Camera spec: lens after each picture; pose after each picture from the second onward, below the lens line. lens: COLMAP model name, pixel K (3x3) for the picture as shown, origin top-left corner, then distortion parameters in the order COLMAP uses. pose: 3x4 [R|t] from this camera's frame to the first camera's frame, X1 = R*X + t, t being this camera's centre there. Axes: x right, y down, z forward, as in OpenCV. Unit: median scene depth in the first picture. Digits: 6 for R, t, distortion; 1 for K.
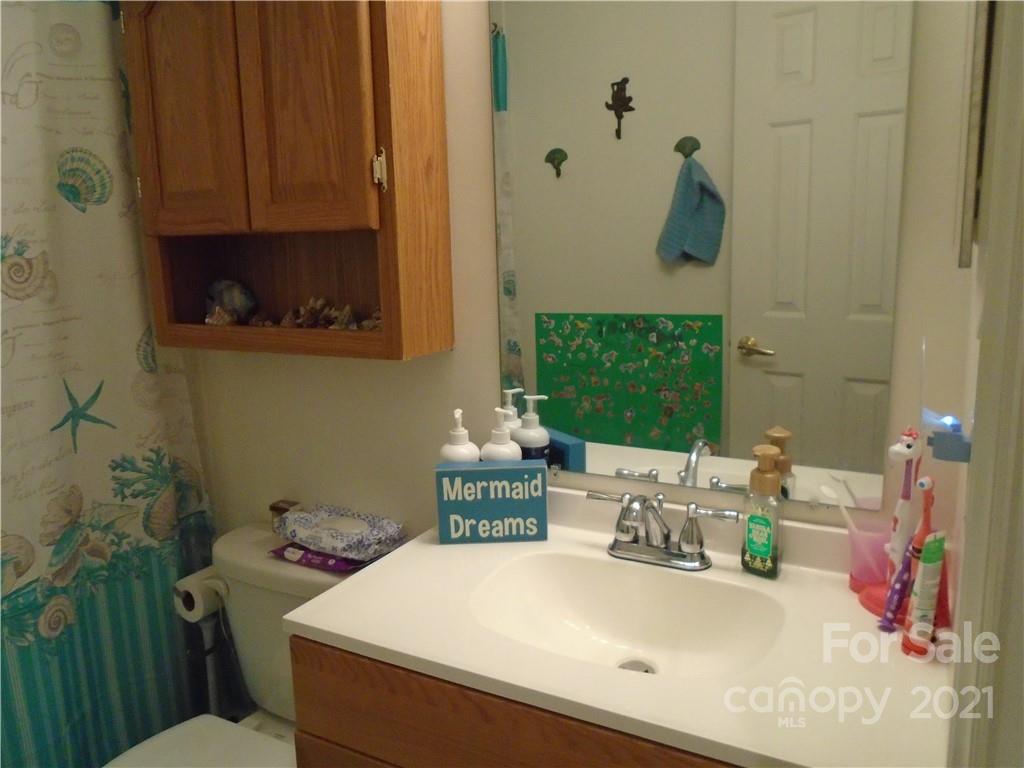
lens RADIAL K [[777.3, 0, 506.5], [0, 777.3, 378.0], [0, 0, 1]] dist [-0.028692, 0.014010]
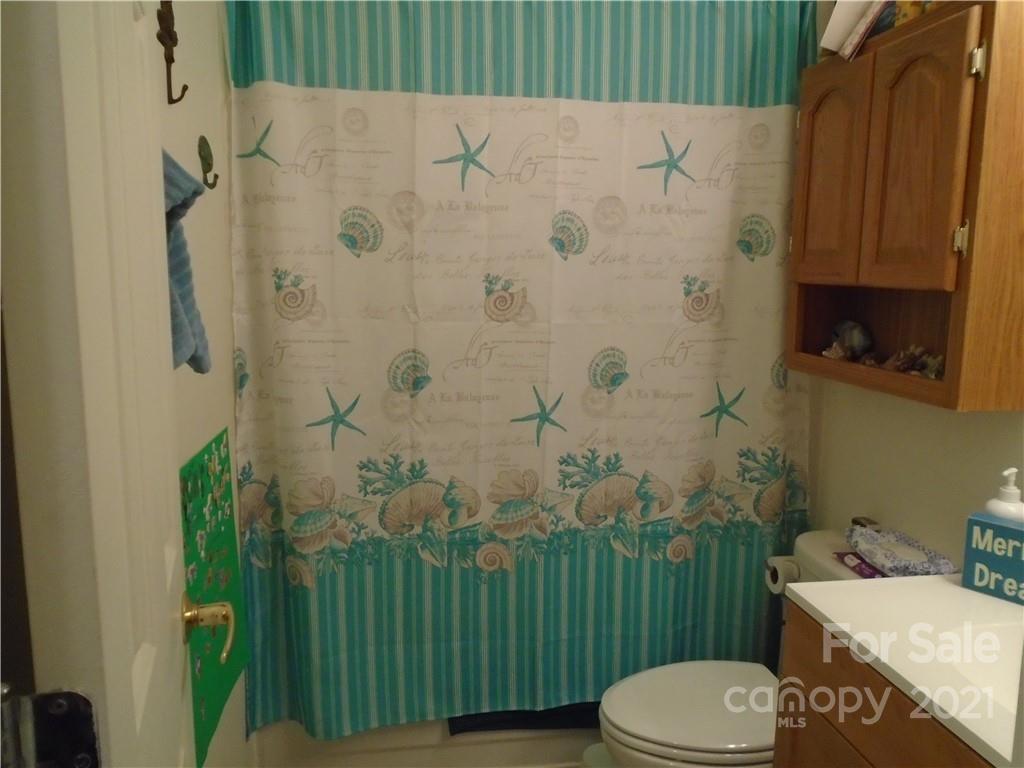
lens RADIAL K [[777.3, 0, 506.5], [0, 777.3, 378.0], [0, 0, 1]] dist [-0.028692, 0.014010]
pose [[0.609175, 0.147919, -0.779119, 0.272859], [-0.172069, 0.983700, 0.052223, -0.013422], [0.774144, 0.102249, 0.624697, -0.151025]]
